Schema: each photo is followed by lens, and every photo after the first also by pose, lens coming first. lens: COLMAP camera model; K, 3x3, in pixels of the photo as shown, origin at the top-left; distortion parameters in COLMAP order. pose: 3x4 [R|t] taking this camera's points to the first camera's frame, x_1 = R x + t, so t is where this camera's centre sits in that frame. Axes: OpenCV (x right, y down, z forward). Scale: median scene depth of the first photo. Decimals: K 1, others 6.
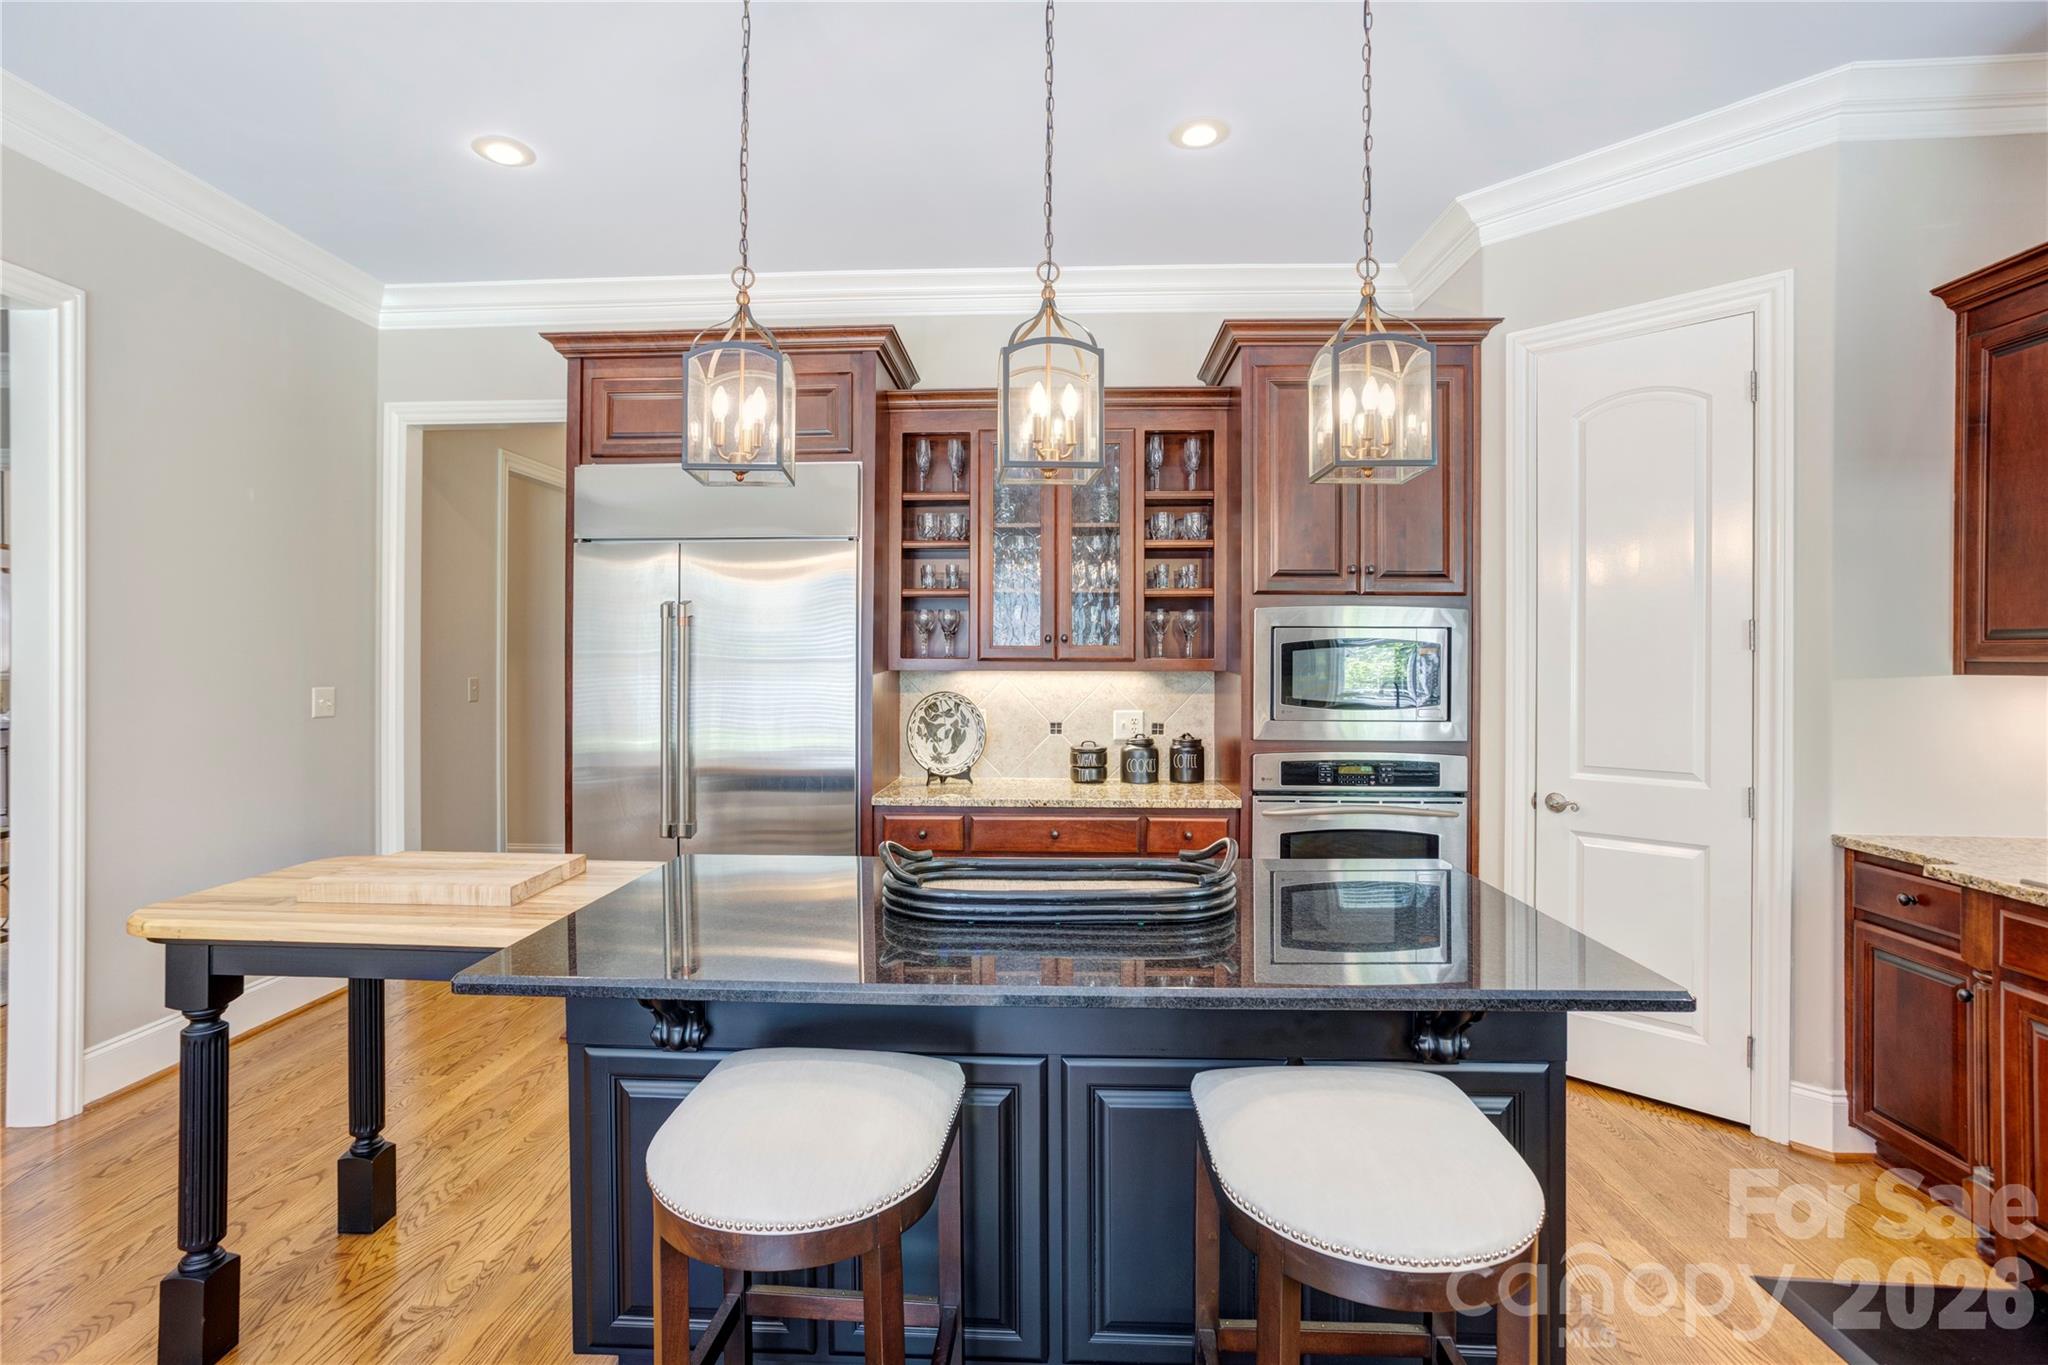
lens RADIAL K [[1049.1, 0, 1013.8], [0, 1049.1, 639.5], [0, 0, 1]] dist [-0.015047, 0.010309]
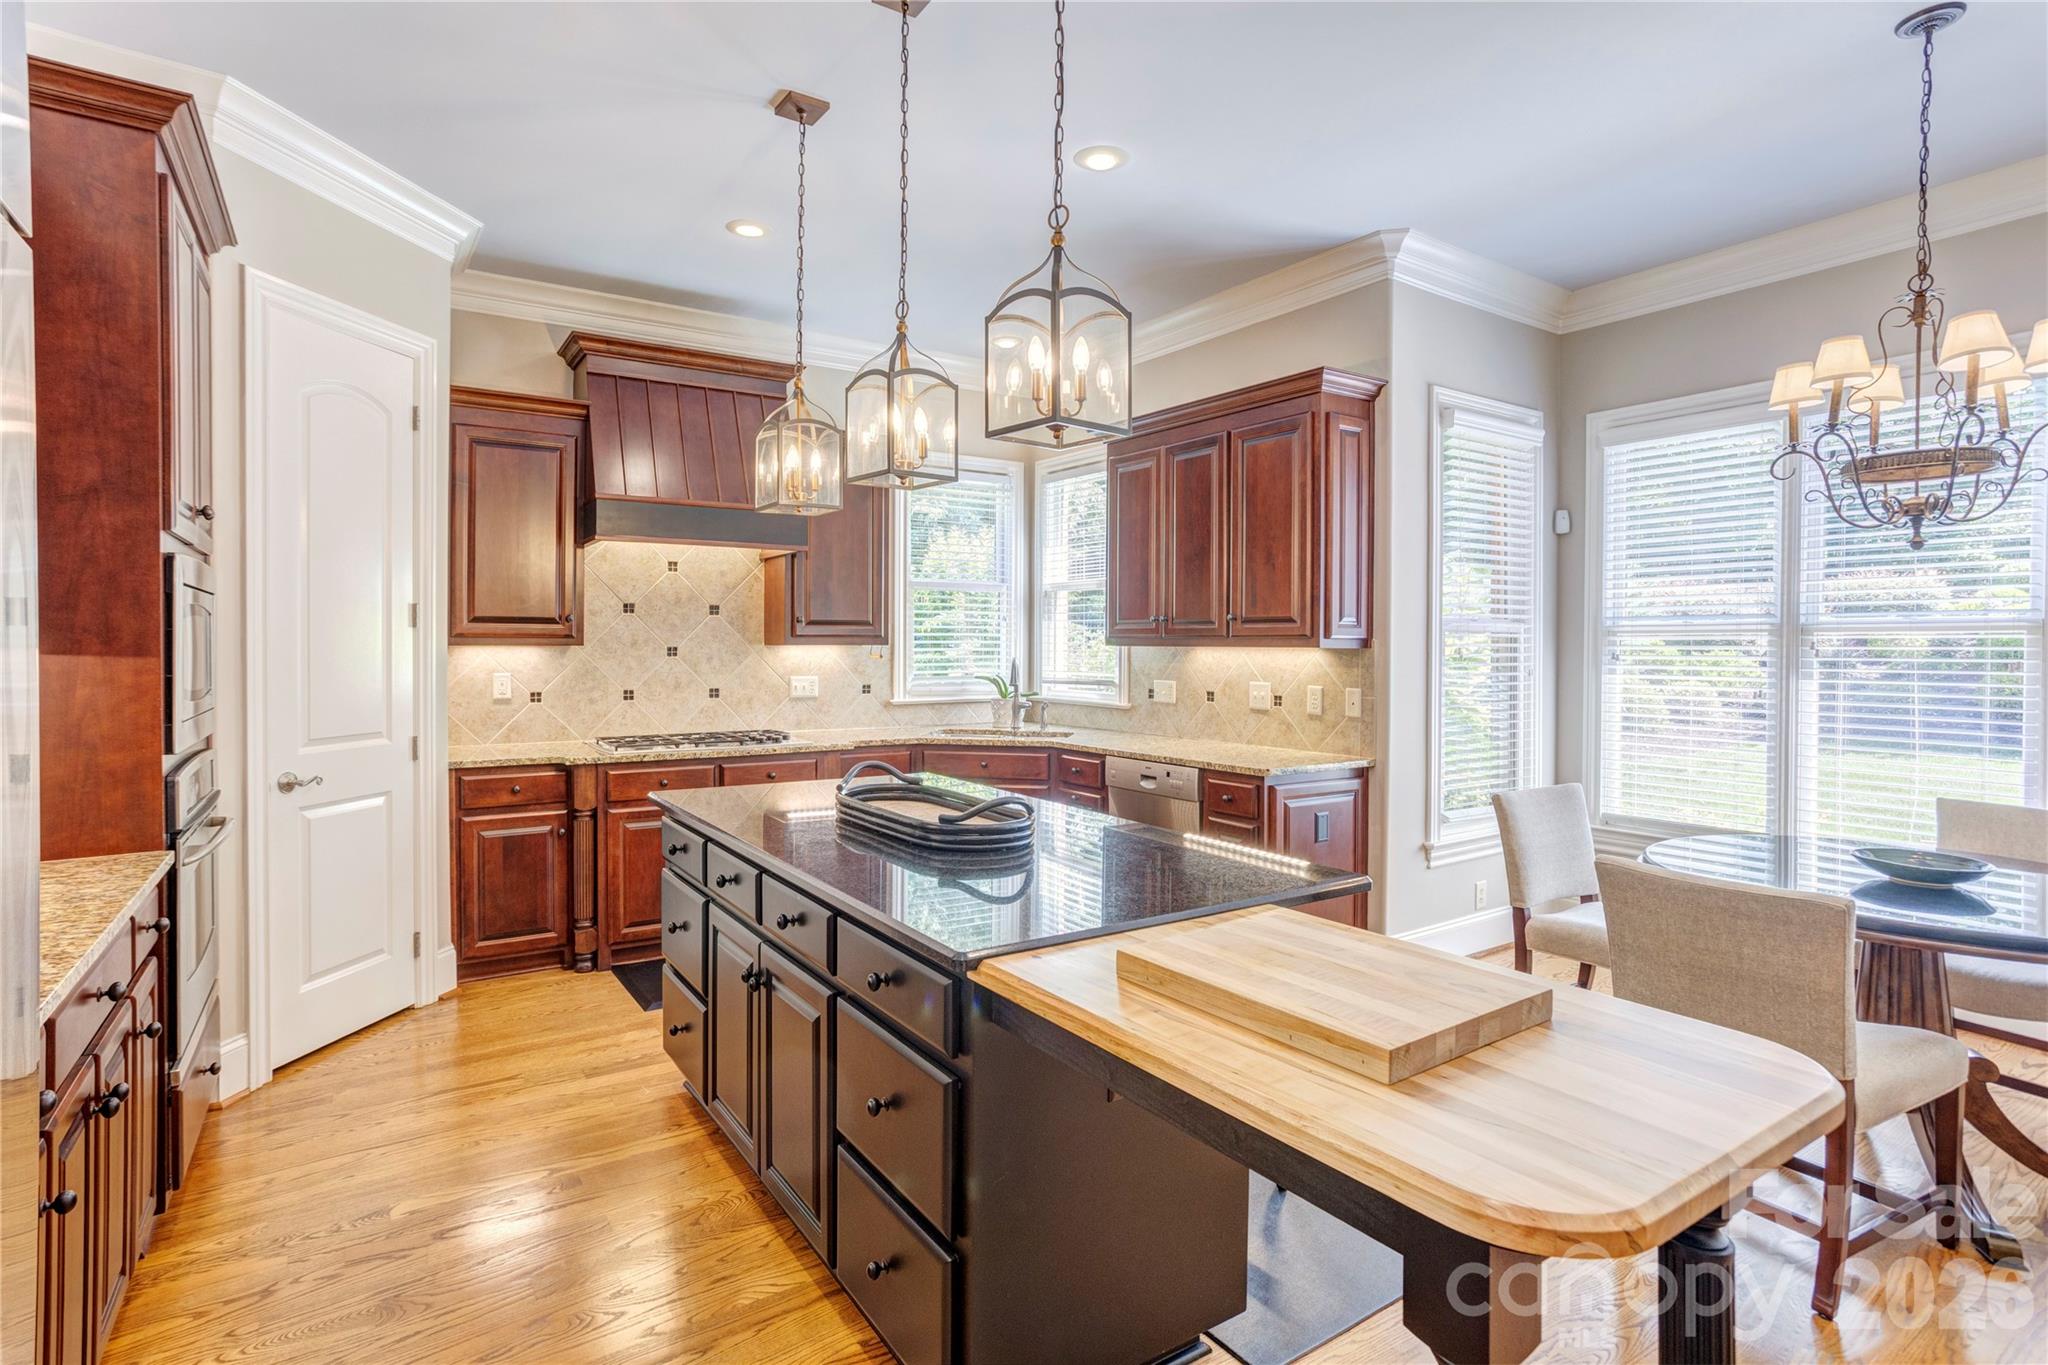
lens RADIAL K [[1049.1, 0, 1012.2], [0, 1049.1, 649.4], [0, 0, 1]] dist [-0.015047, 0.010309]
pose [[-0.587257, -0.008354, 0.809358, -0.611036], [-0.019075, 0.999812, -0.003521, 0.023334], [-0.809176, -0.017507, -0.587306, 0.964963]]
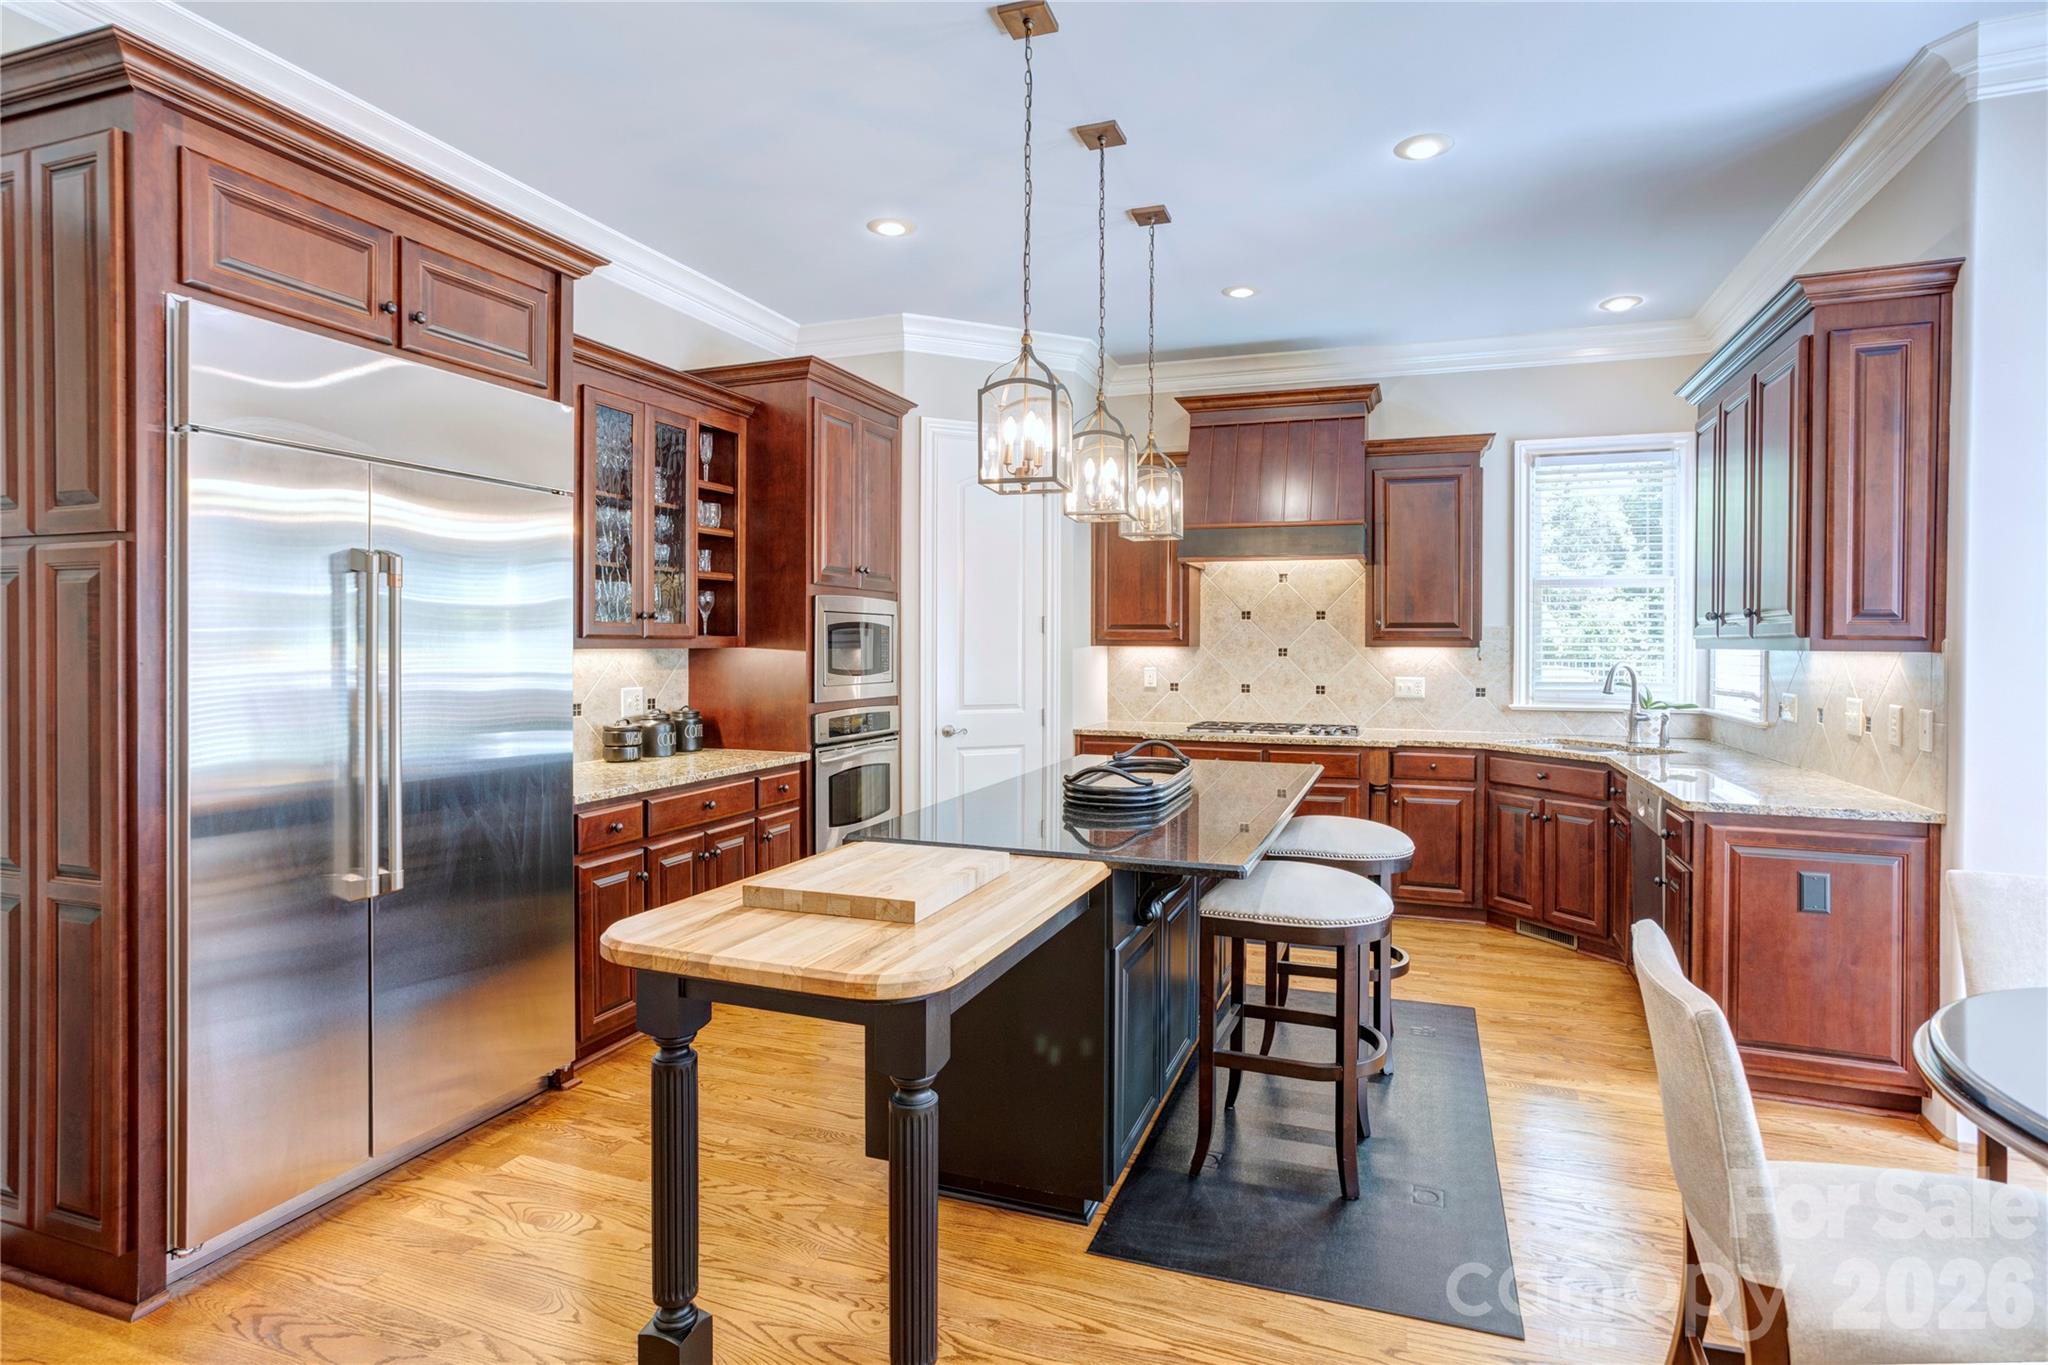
lens RADIAL K [[1049.1, 0, 1017.9], [0, 1049.1, 653.7], [0, 0, 1]] dist [-0.015047, 0.010309]
pose [[0.309688, -0.010889, 0.950776, -0.870167], [-0.019824, 0.999643, 0.017906, 0.011339], [-0.950631, -0.024393, 0.309362, 0.400143]]
